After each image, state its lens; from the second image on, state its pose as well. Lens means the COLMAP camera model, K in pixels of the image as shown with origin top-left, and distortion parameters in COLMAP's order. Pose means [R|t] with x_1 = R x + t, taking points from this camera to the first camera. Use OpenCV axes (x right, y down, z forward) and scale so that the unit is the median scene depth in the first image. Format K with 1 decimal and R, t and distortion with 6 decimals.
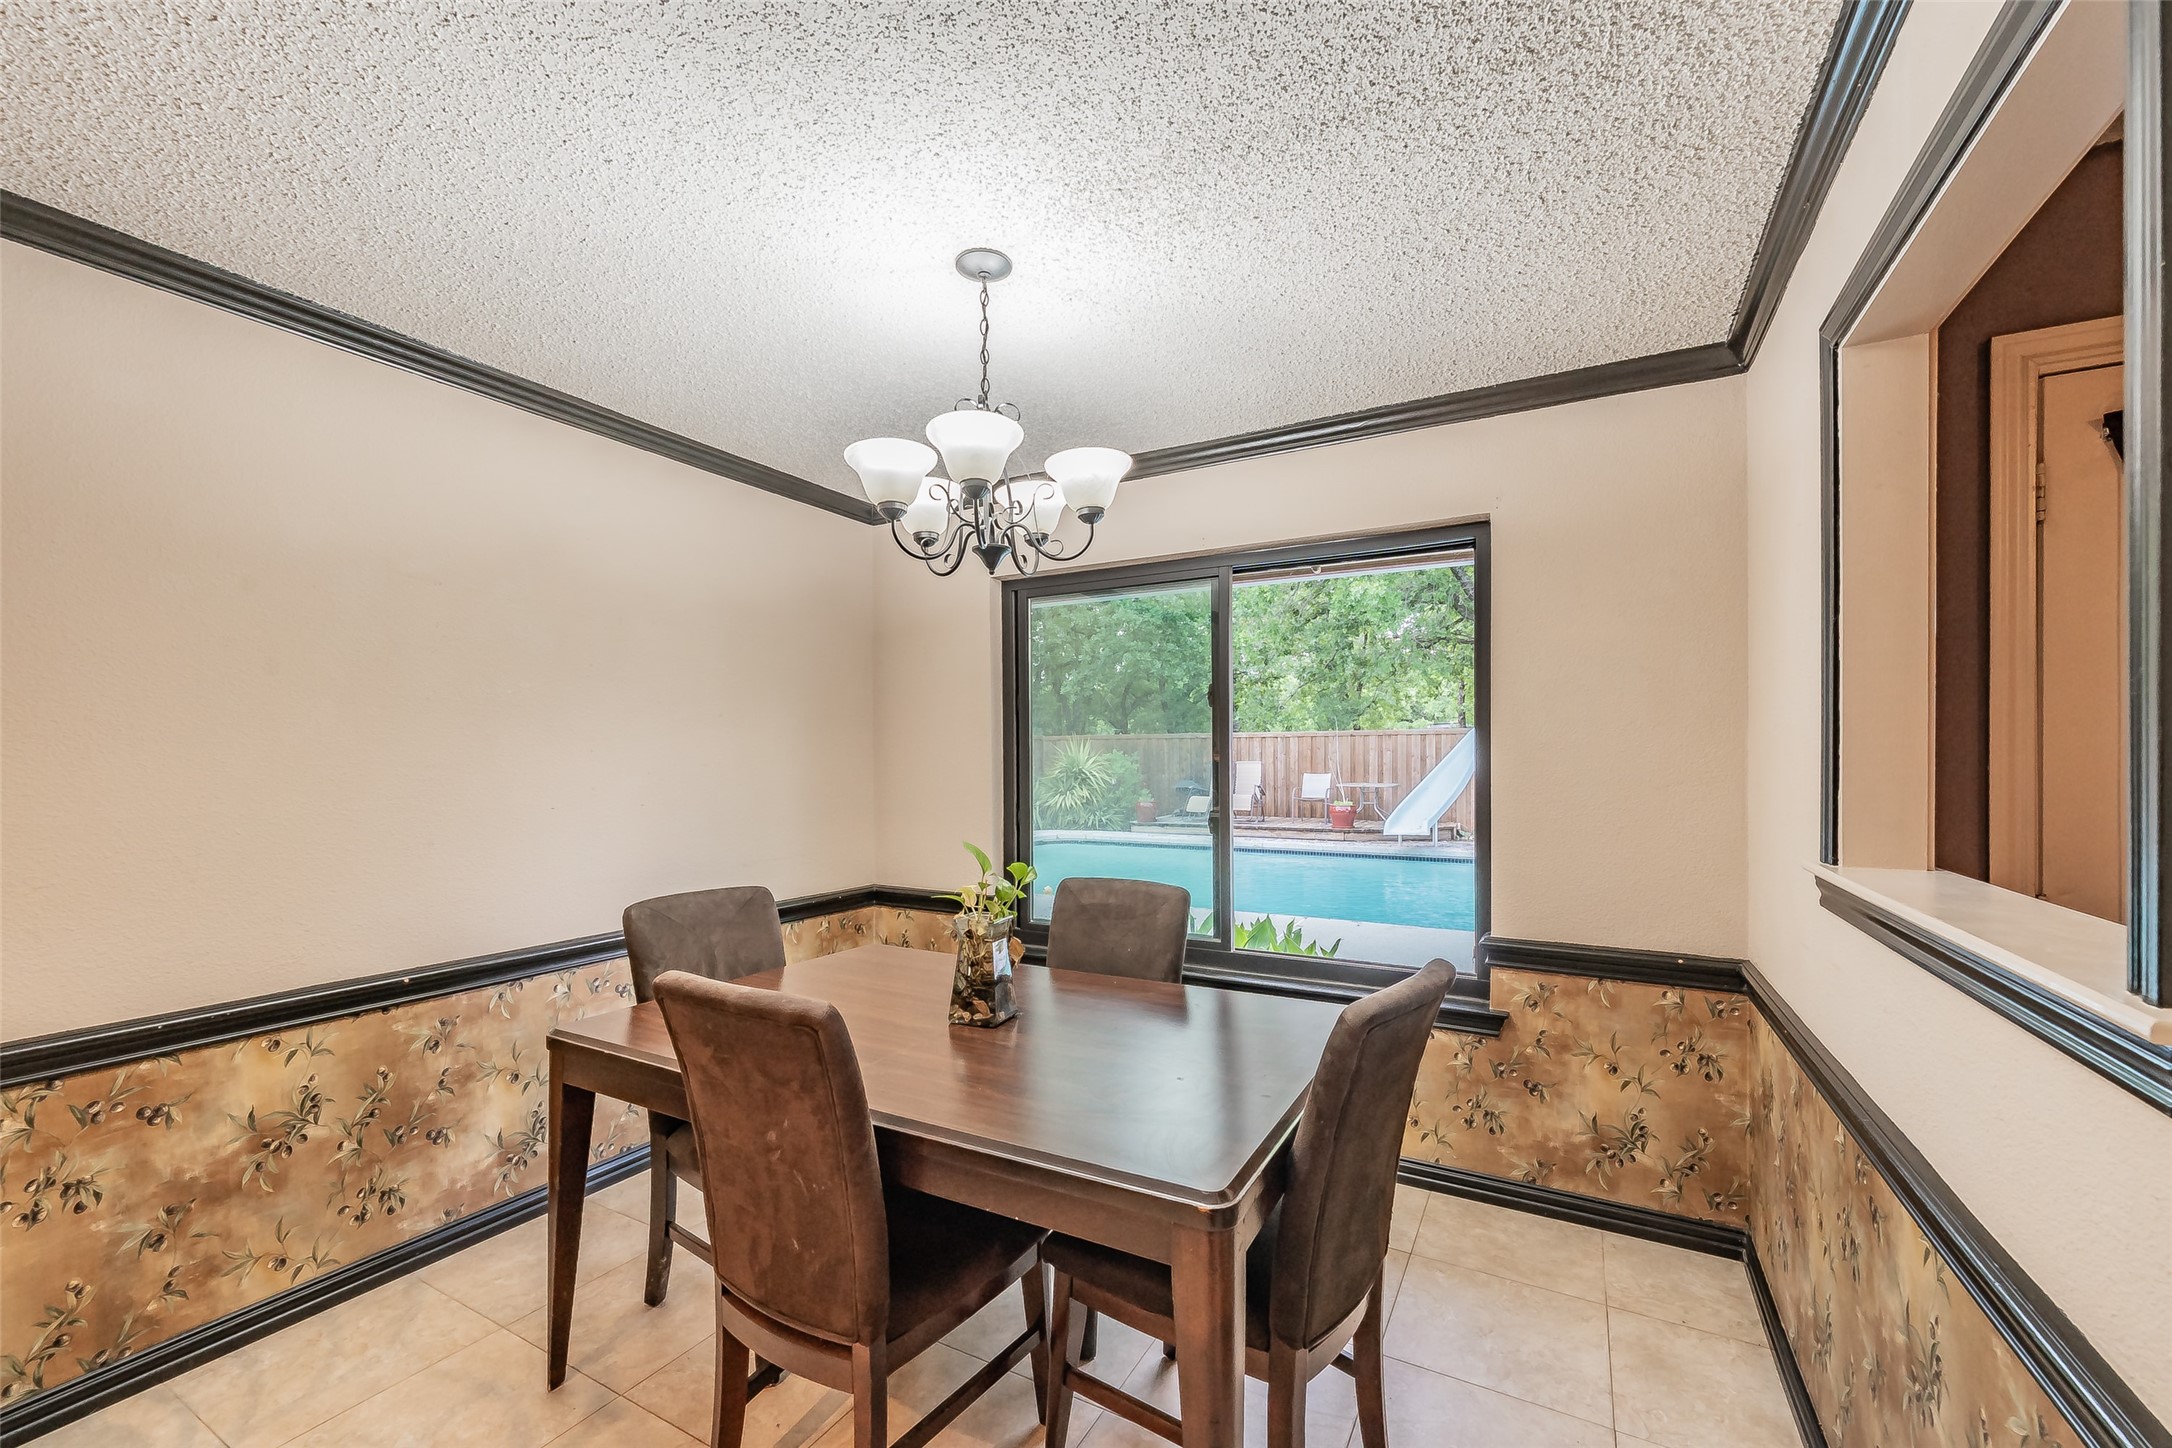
lens RADIAL K [[848.6, 0, 1093.5], [0, 848.6, 763.6], [0, 0, 1]] dist [0.000505, -0.000242]
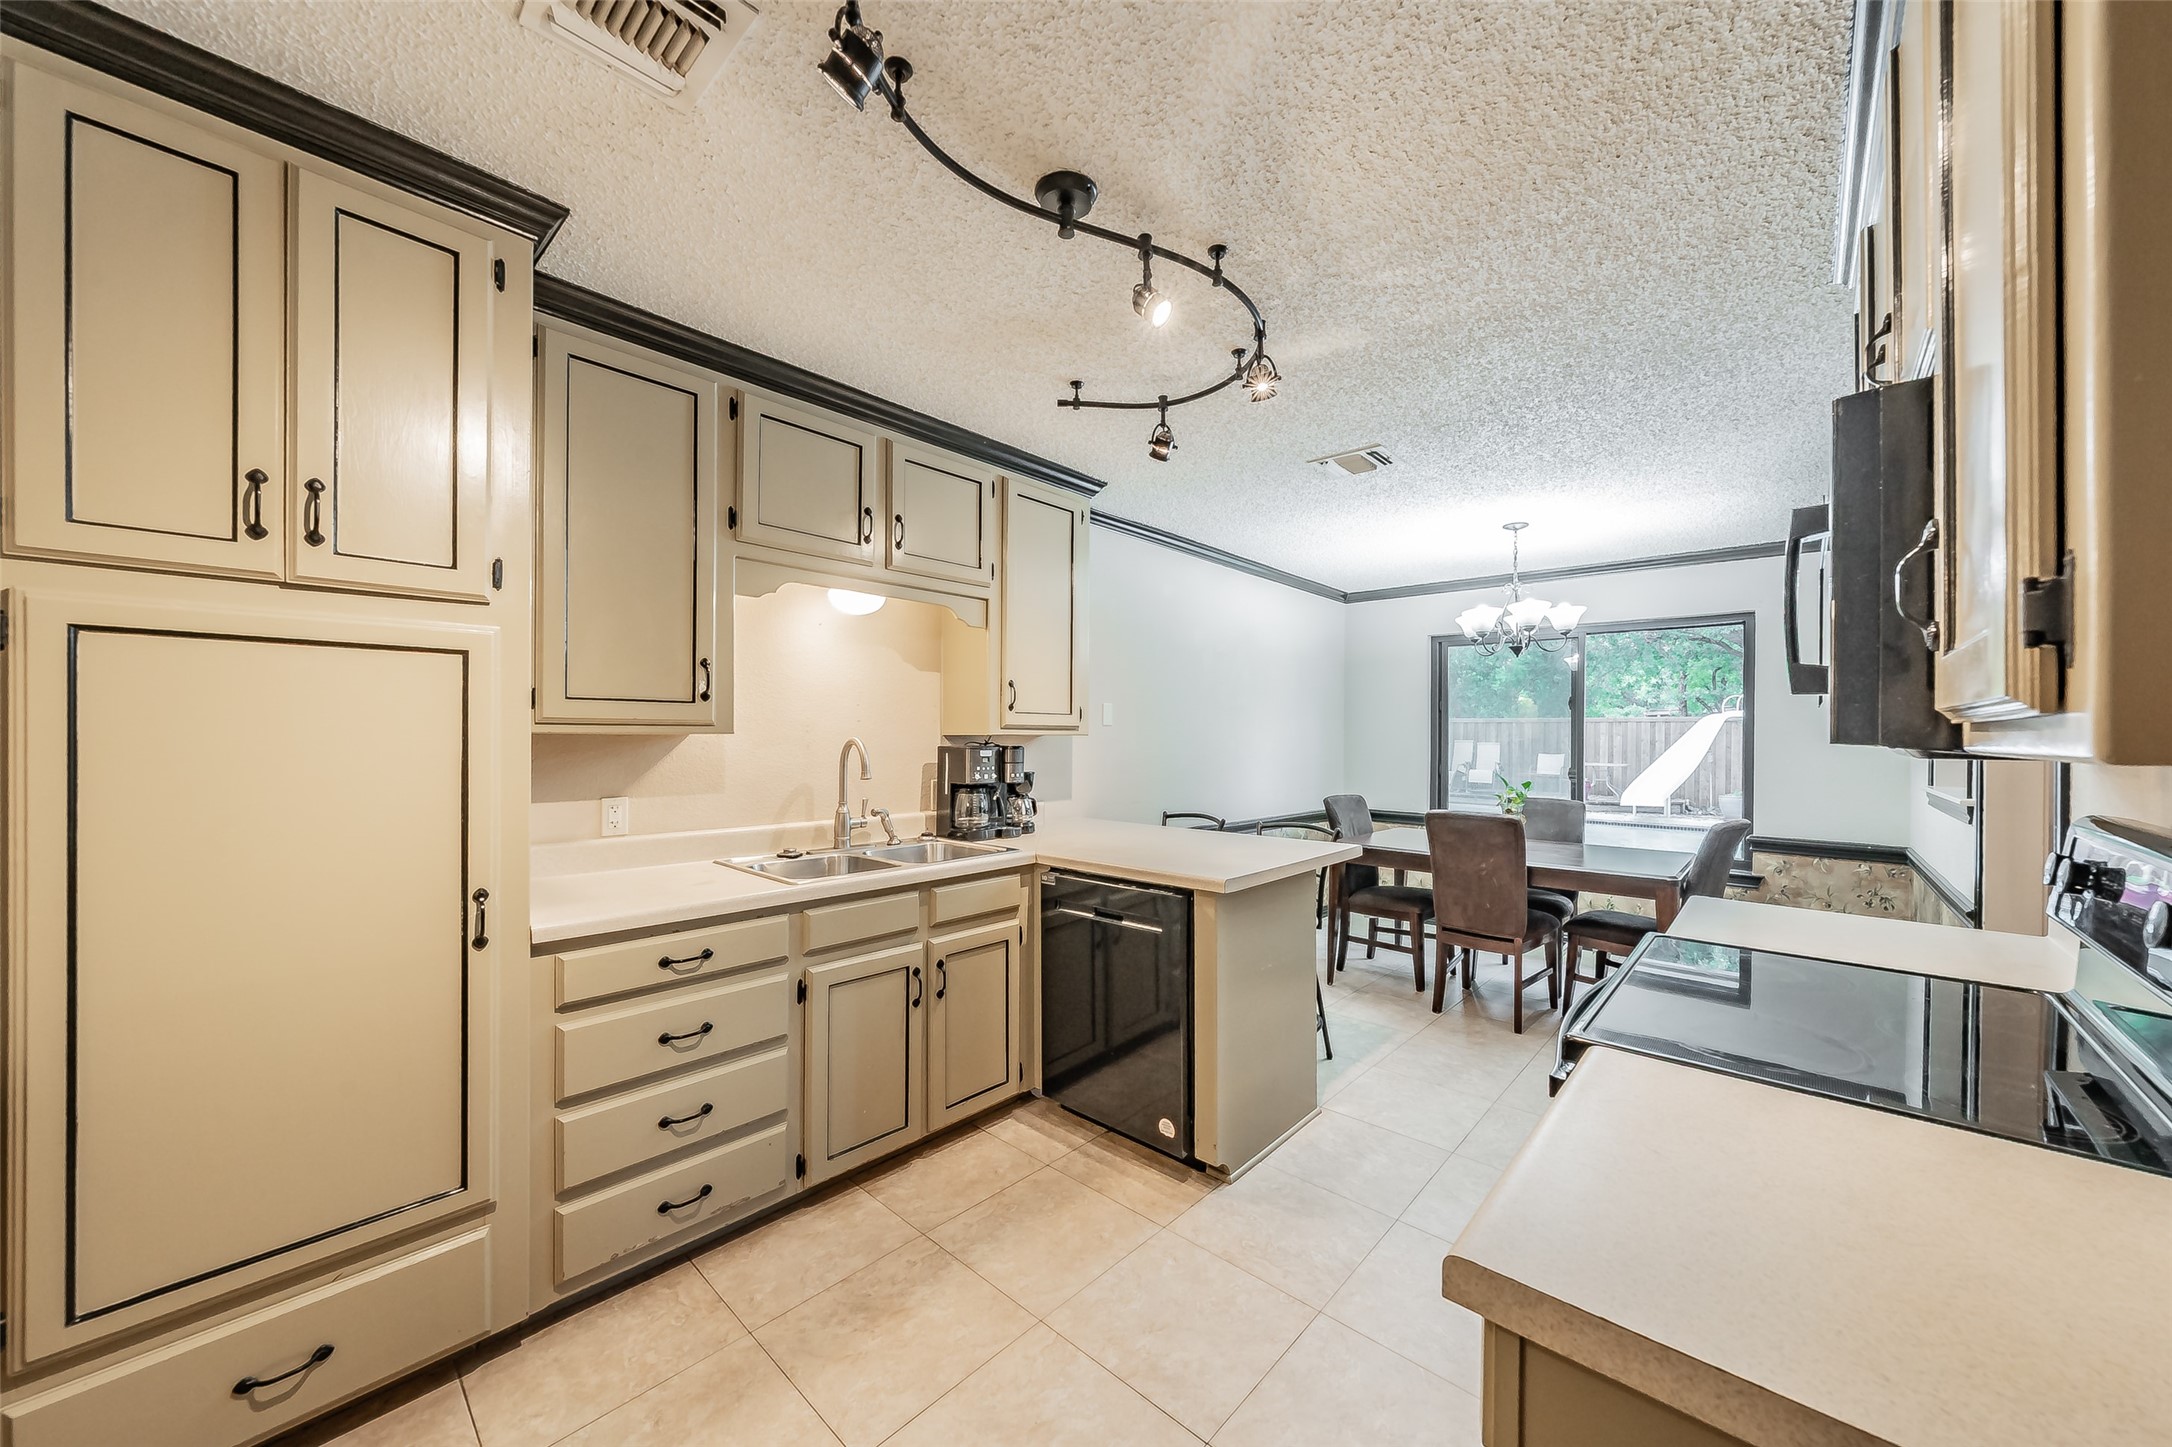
lens RADIAL K [[758.7, 0, 1132.9], [0, 758.7, 736.9], [0, 0, 1]] dist [-0.001523, 0.000018]
pose [[0.977629, 0.014718, -0.209820, -0.535921], [-0.016114, 0.999858, -0.004945, 0.017011], [0.209717, 0.008215, 0.977728, -0.947244]]
